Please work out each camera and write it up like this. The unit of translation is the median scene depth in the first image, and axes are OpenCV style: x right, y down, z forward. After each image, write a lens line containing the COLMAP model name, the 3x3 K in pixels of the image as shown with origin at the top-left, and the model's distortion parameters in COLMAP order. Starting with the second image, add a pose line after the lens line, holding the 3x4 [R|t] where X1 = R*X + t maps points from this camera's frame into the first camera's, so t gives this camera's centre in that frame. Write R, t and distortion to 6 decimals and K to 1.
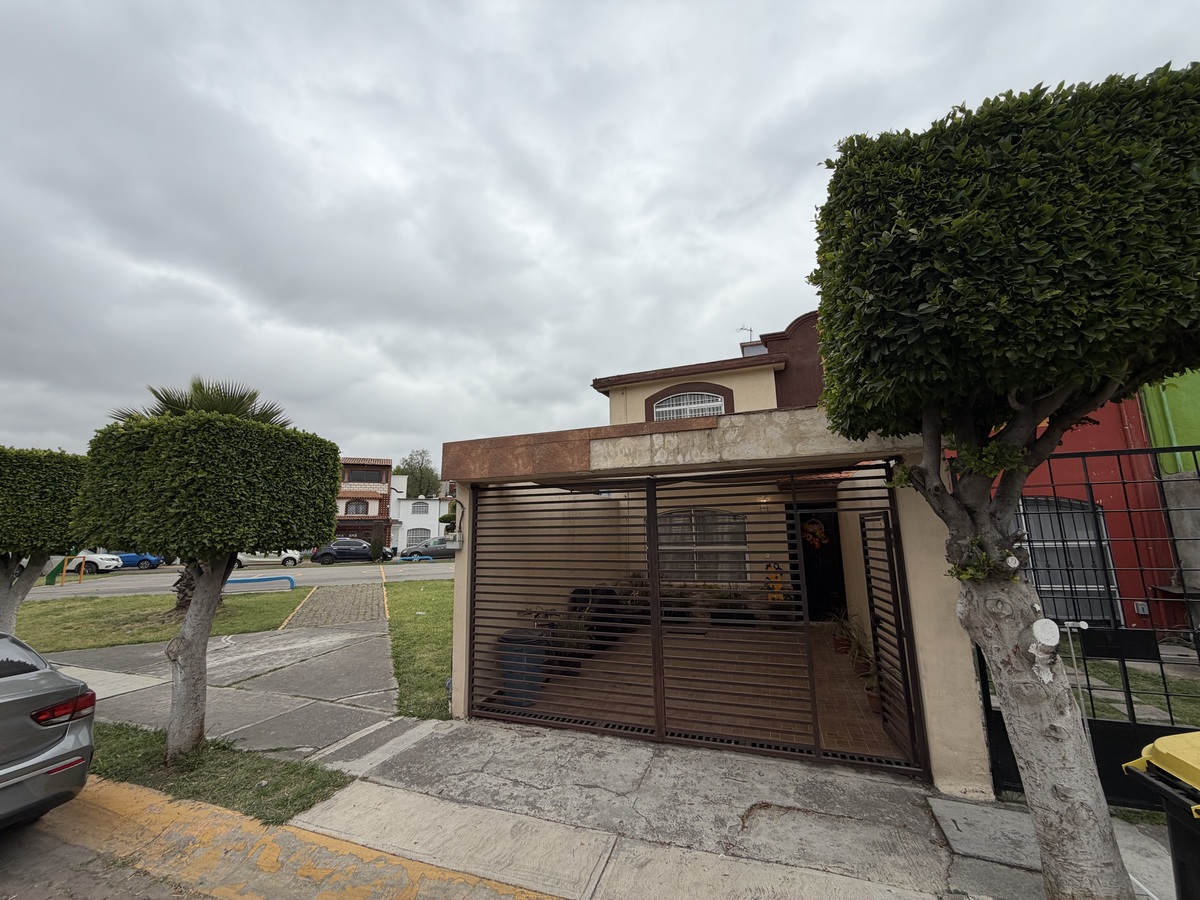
lens RADIAL K [[478.8, 0, 597.8], [0, 478.8, 449.7], [0, 0, 1]] dist [0.000368, 0.000146]
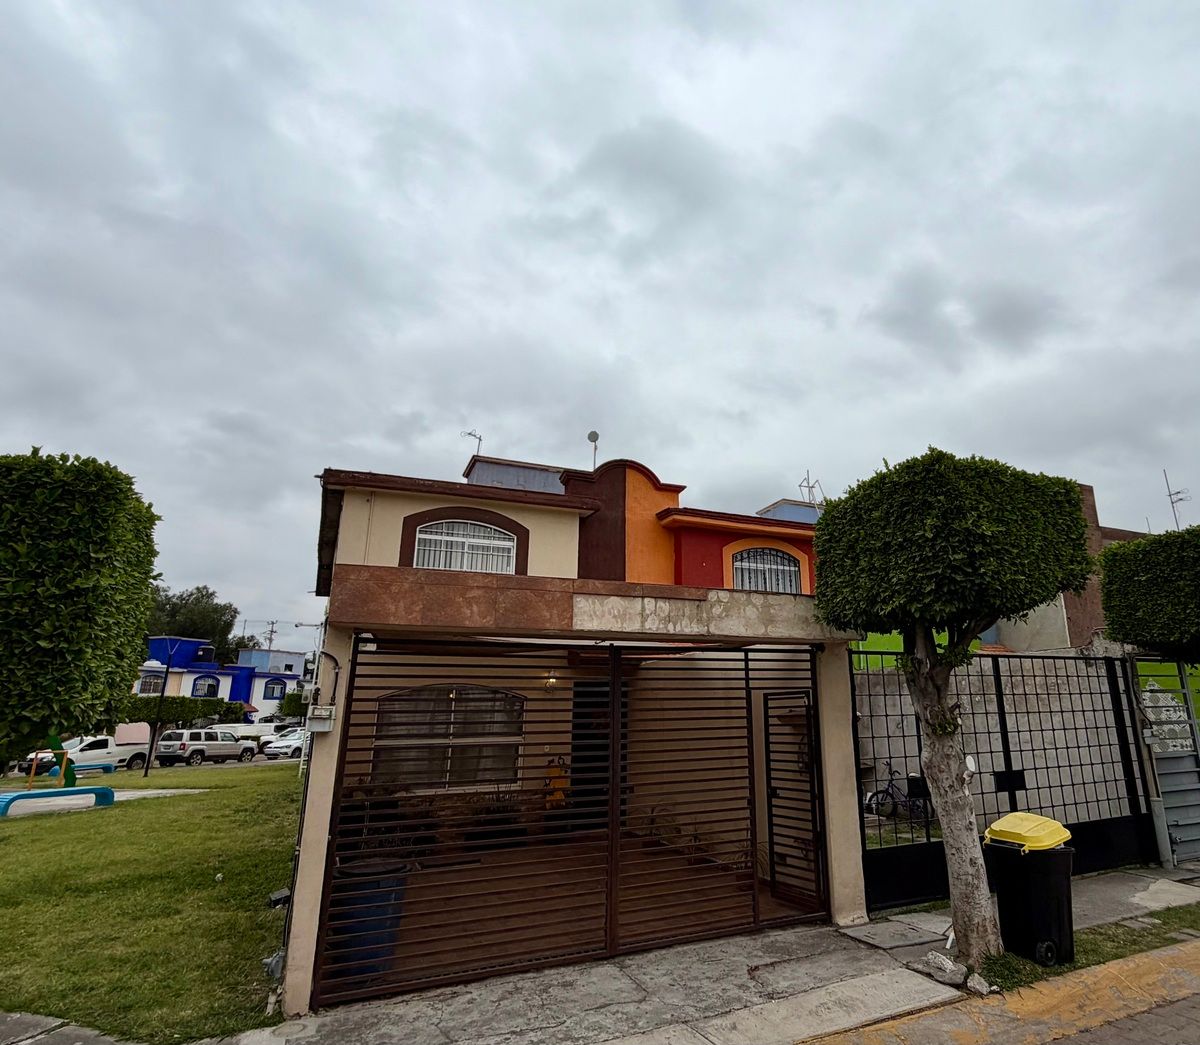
lens RADIAL K [[732.7, 0, 711.7], [0, 732.7, 506.2], [0, 0, 1]] dist [0.000298, 0.000616]
pose [[0.670639, 0.210752, 0.711215, -0.865005], [-0.117666, 0.976875, -0.178522, 0.033696], [-0.732392, 0.036038, 0.679929, -0.058040]]
